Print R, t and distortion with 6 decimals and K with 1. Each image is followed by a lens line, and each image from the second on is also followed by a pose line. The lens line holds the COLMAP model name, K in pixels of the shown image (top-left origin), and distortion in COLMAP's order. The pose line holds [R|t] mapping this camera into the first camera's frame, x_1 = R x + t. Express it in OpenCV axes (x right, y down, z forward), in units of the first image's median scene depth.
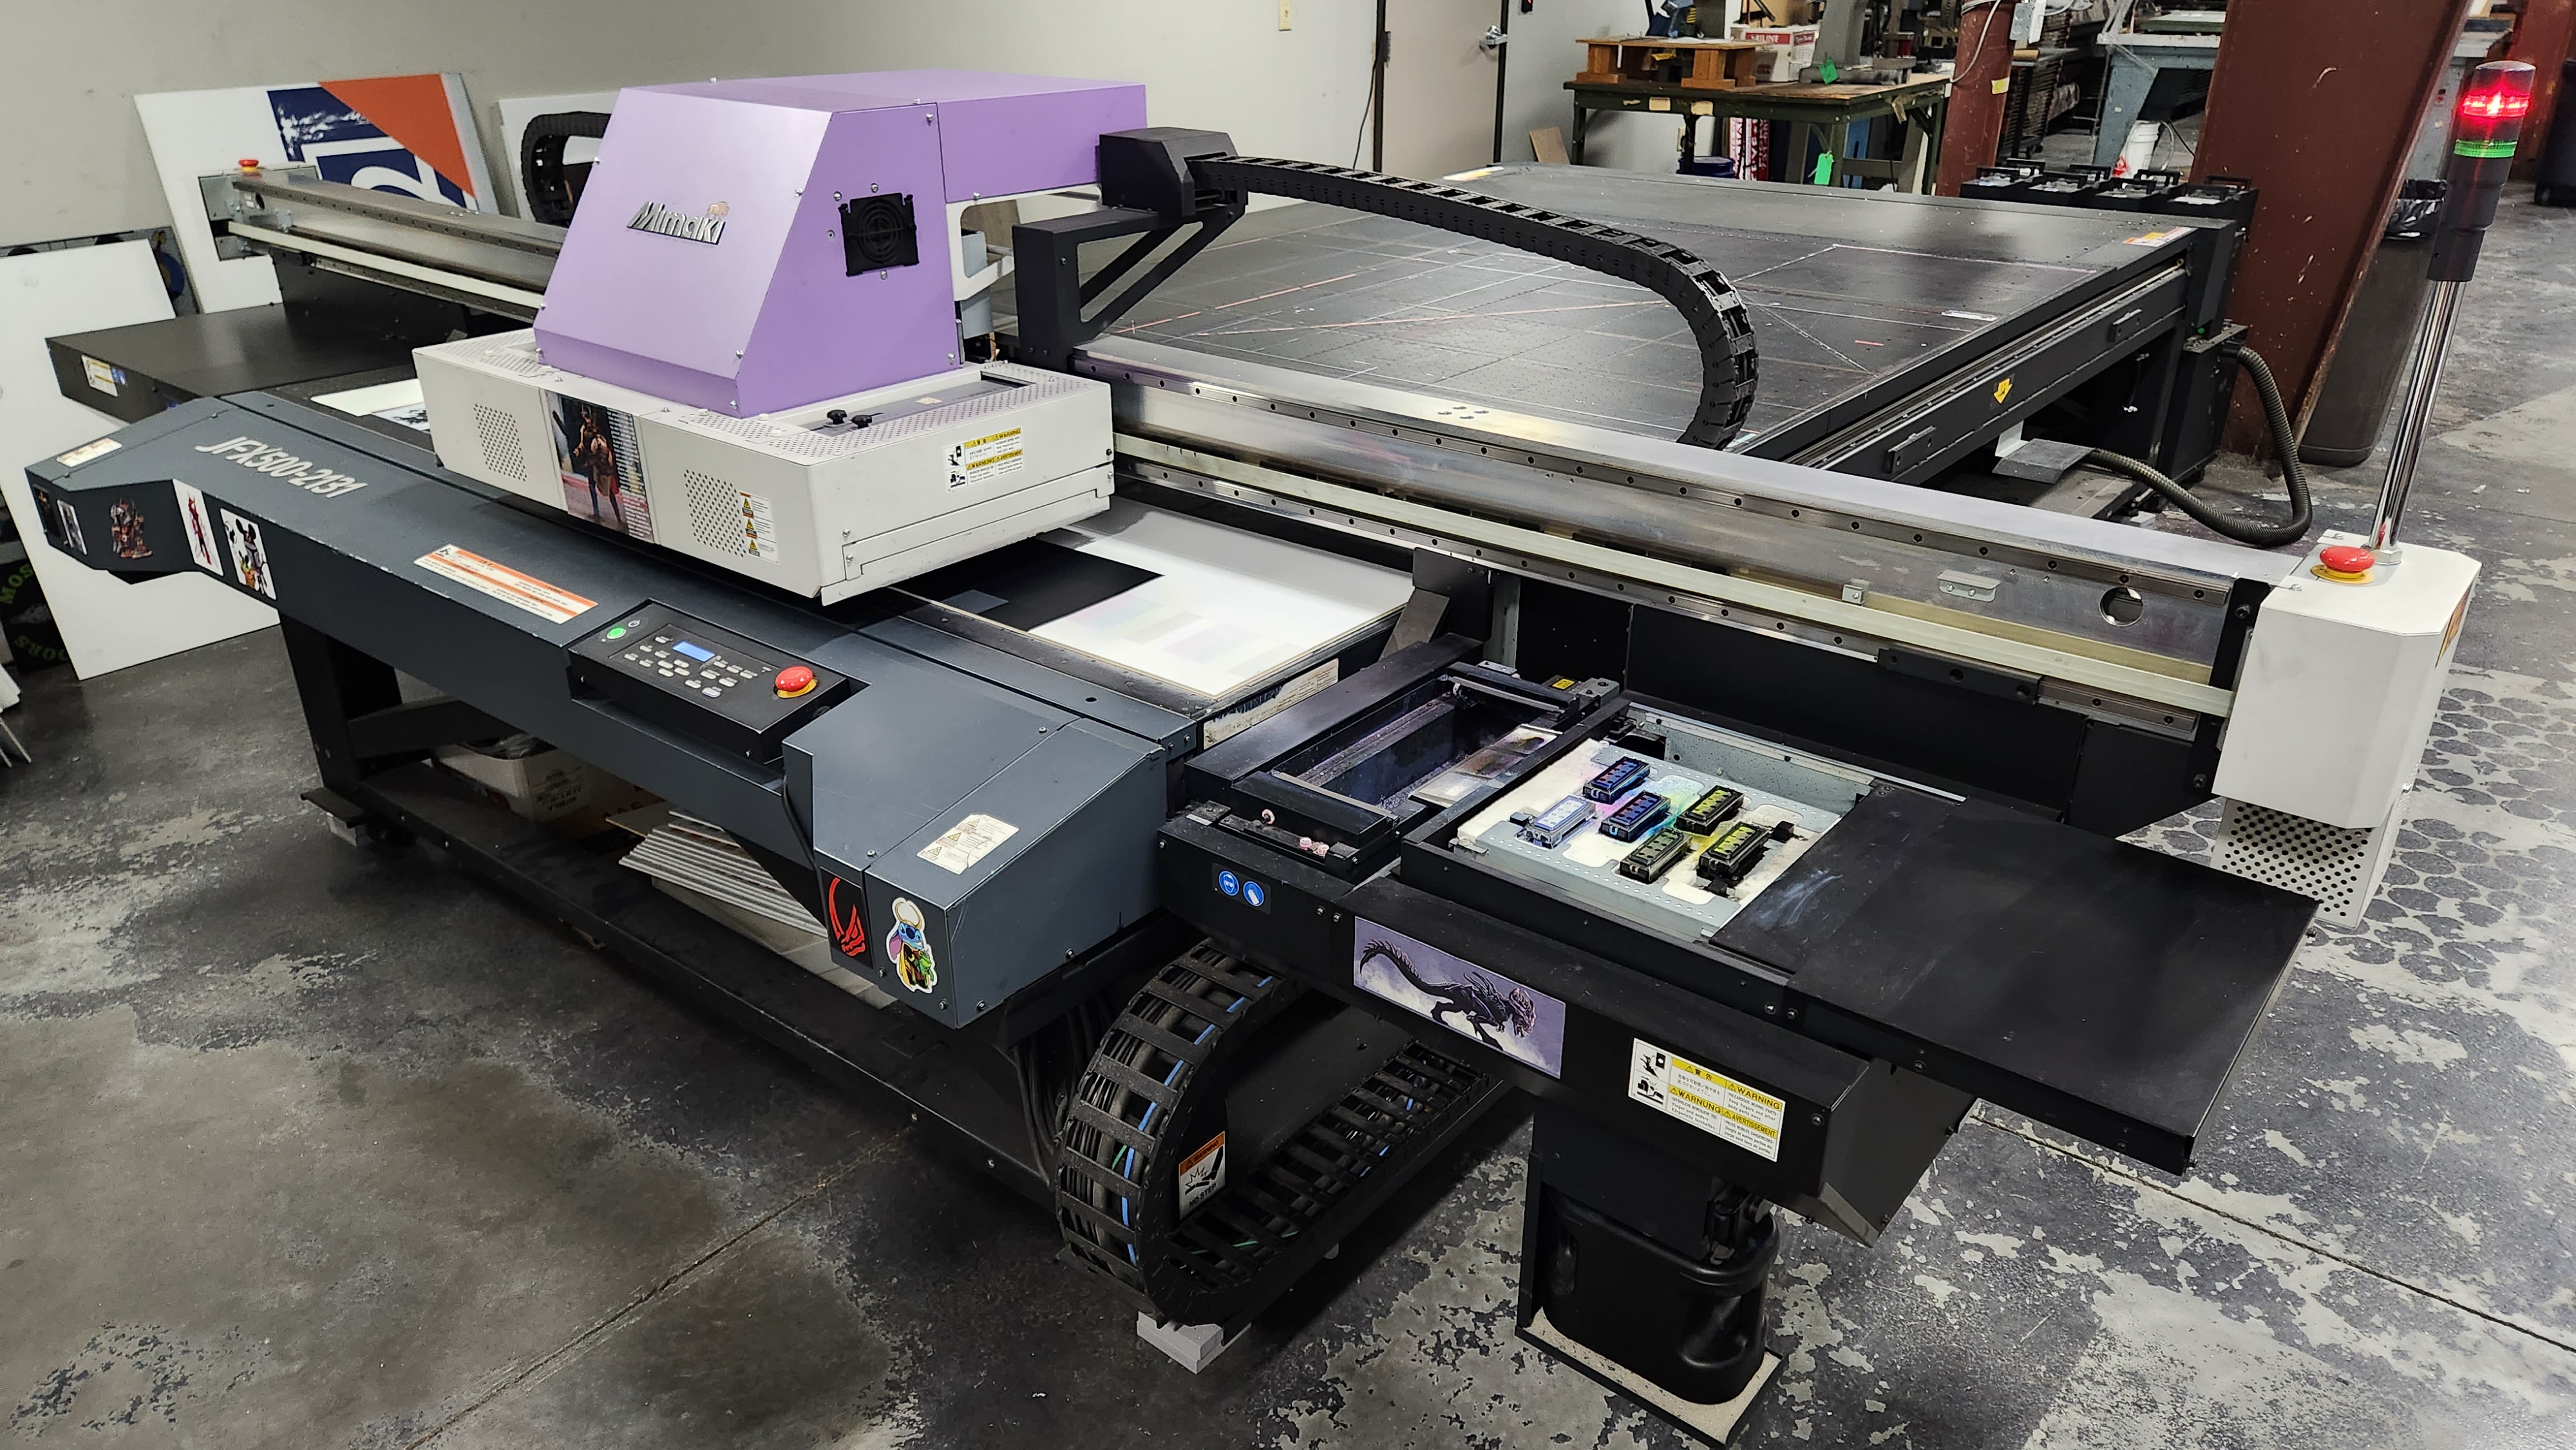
lens RADIAL K [[1726.5, 0, 1287.9], [0, 1726.5, 728.3], [0, 0, 1]] dist [0.056005, 0.000589]
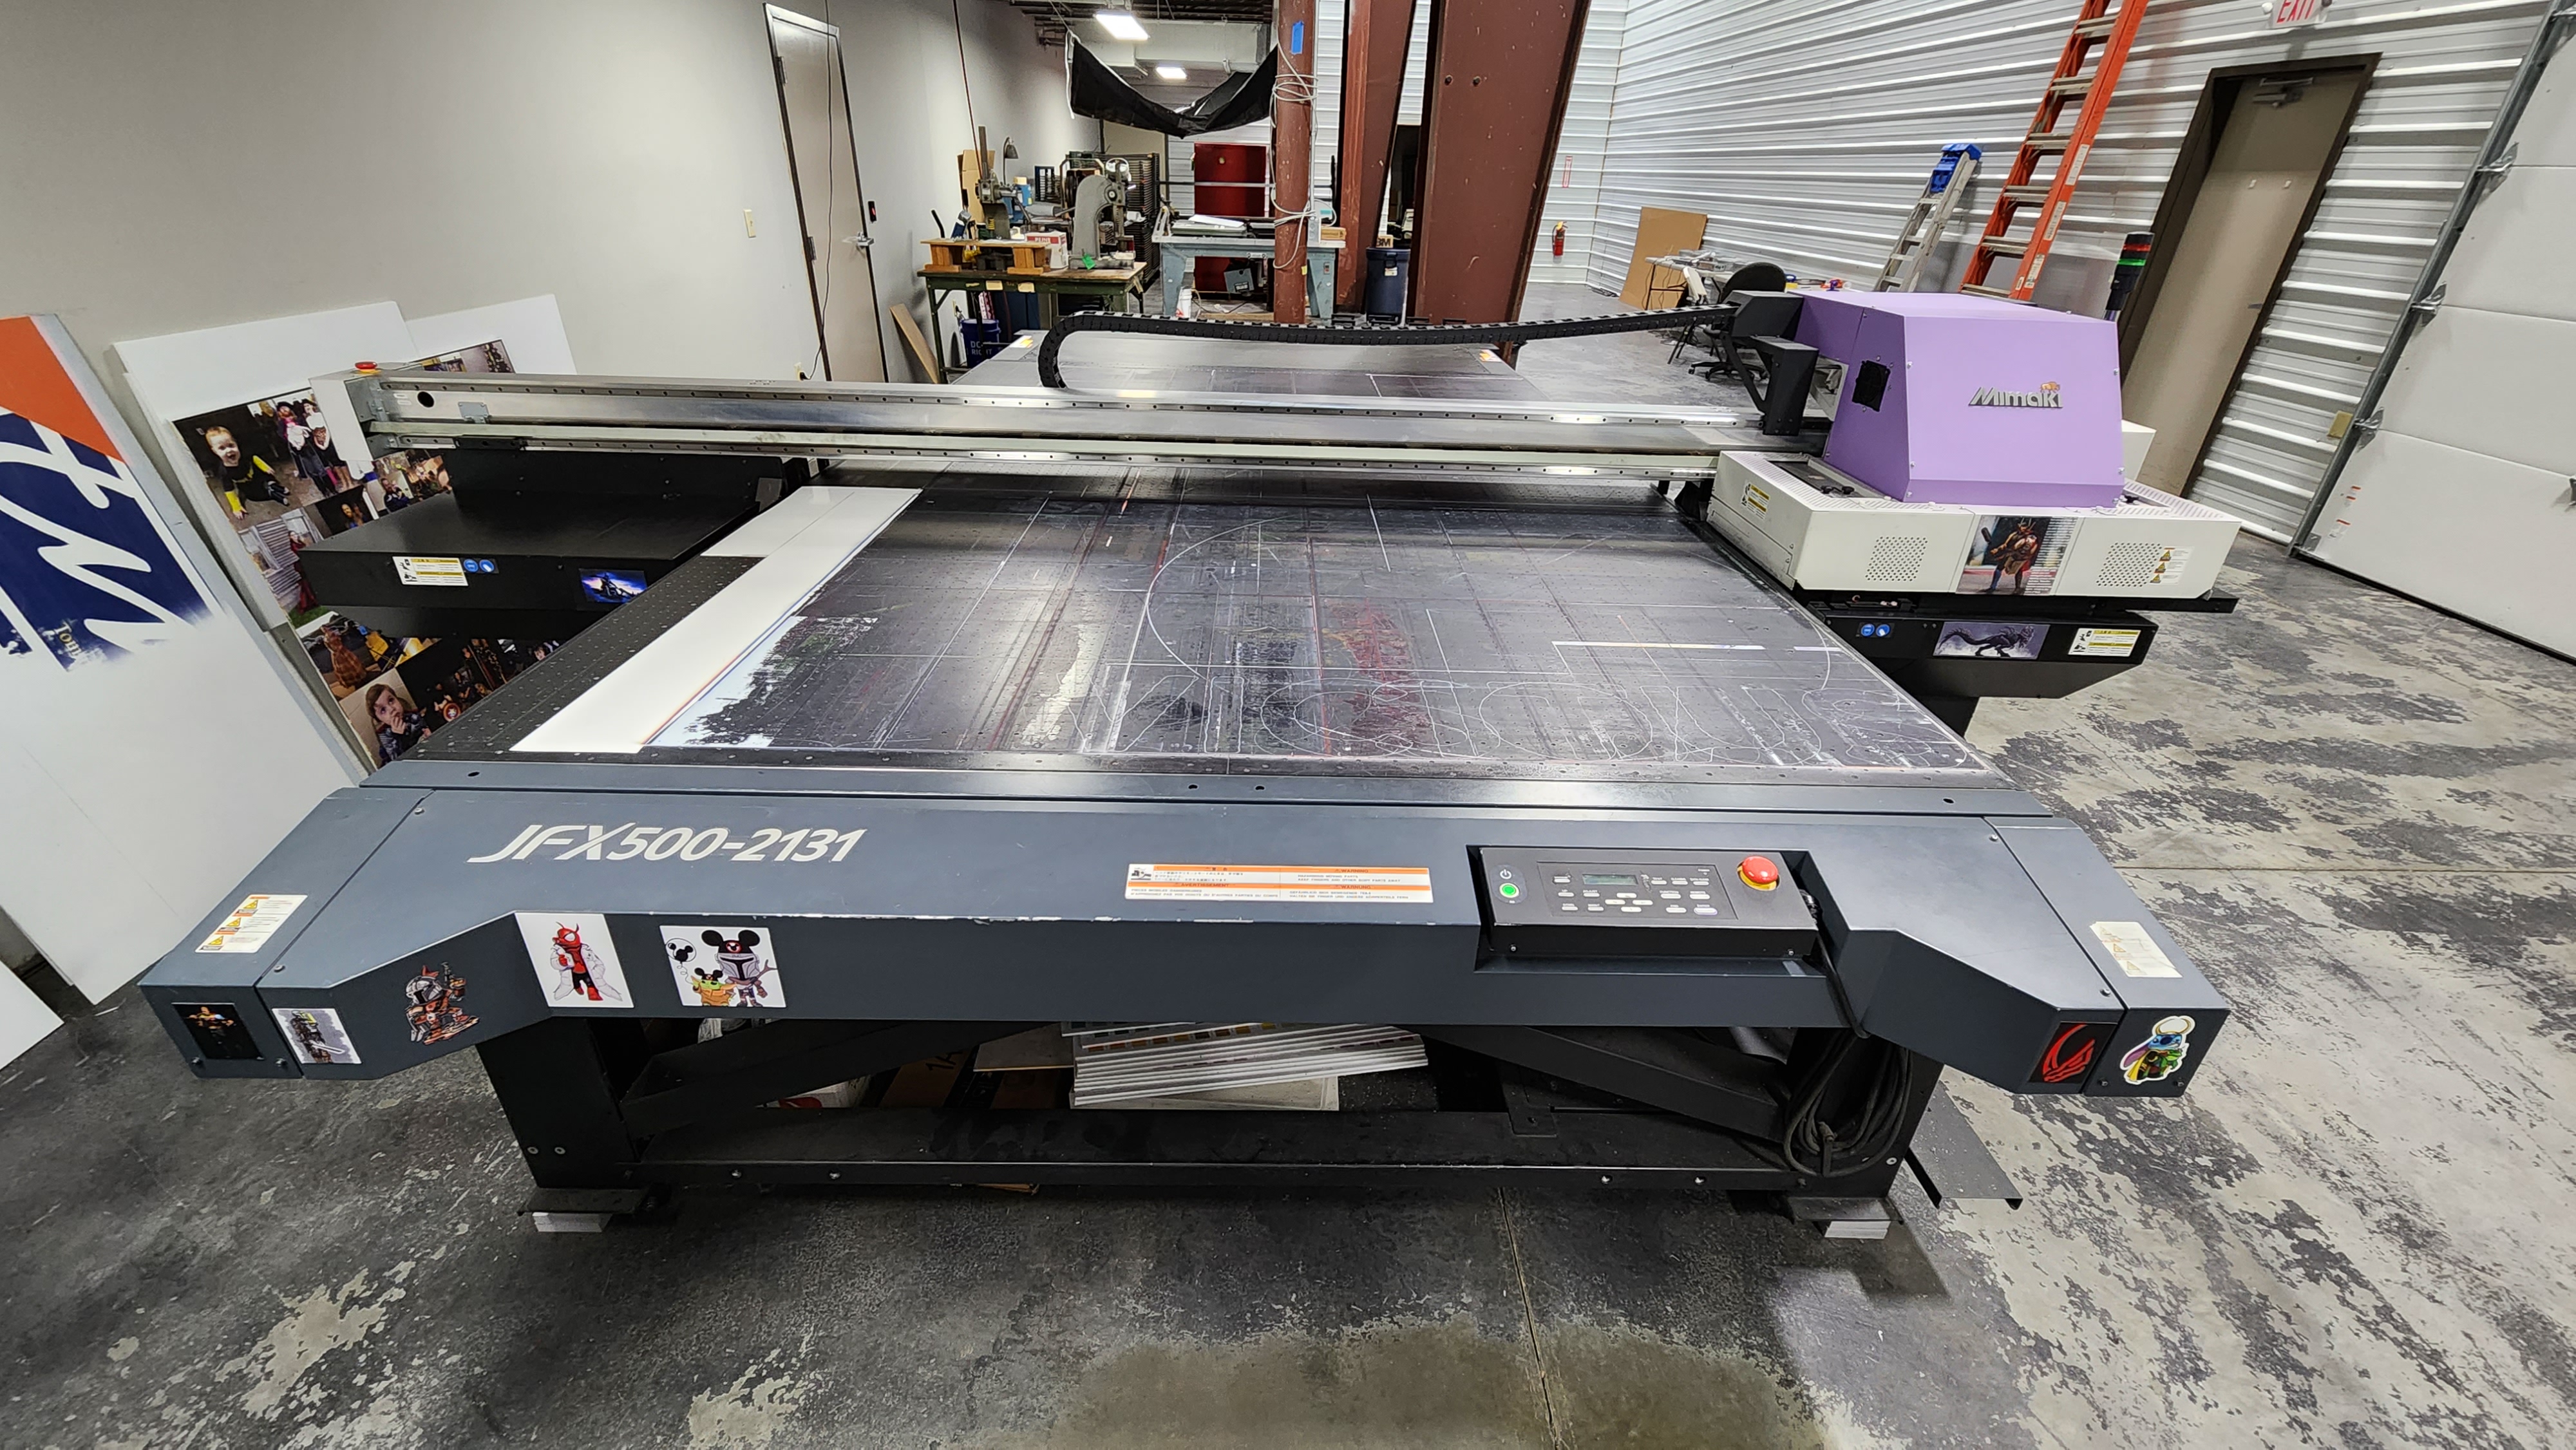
lens RADIAL K [[1047.4, 0, 1283.8], [0, 1047.4, 723.9], [0, 0, 1]] dist [0.004374, 0.000309]
pose [[0.772143, -0.280031, 0.570419, -0.592344], [0.246113, 0.959390, 0.137837, -0.191043], [-0.585853, 0.033958, 0.809706, 0.451481]]
